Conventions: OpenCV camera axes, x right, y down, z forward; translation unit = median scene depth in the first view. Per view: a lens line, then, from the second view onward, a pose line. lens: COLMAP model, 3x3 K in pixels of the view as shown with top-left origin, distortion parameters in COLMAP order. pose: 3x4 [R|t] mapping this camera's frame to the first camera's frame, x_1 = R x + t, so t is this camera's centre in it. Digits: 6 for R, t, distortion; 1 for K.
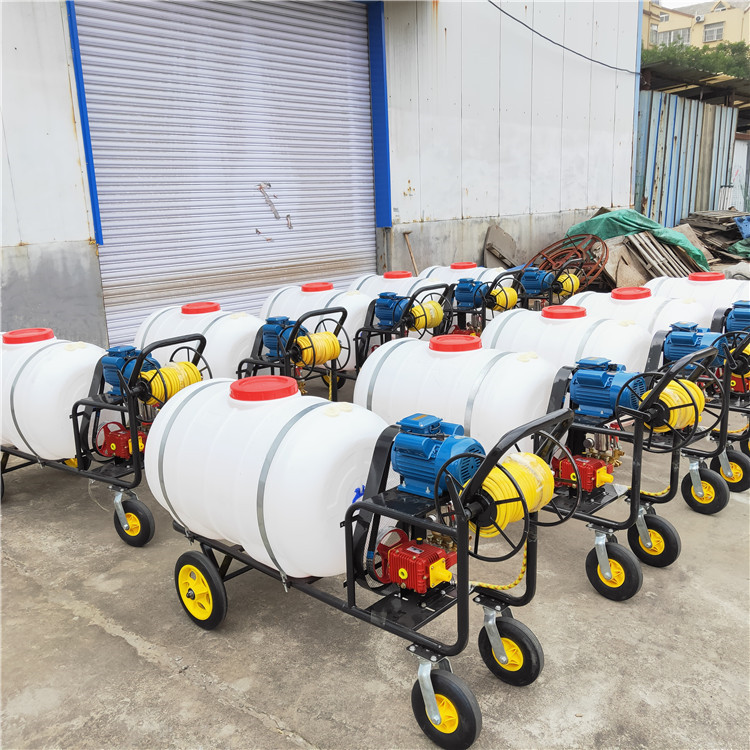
lens RADIAL K [[786.4, 0, 375.0], [0, 786.4, 375.0], [0, 0, 1]] dist [0.049591, -0.009279]
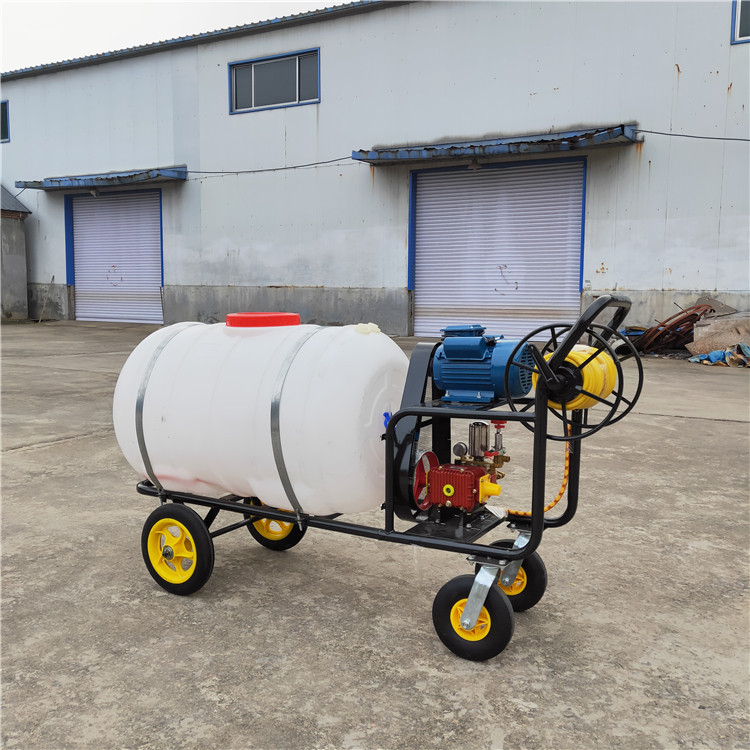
lens RADIAL K [[786.4, 0, 375.0], [0, 786.4, 375.0], [0, 0, 1]] dist [0.049591, -0.009279]
pose [[0.191898, 0.115057, -0.974647, 2.162423], [-0.246681, 0.966876, 0.065571, -0.040410], [0.949907, 0.227844, 0.213924, 0.437540]]
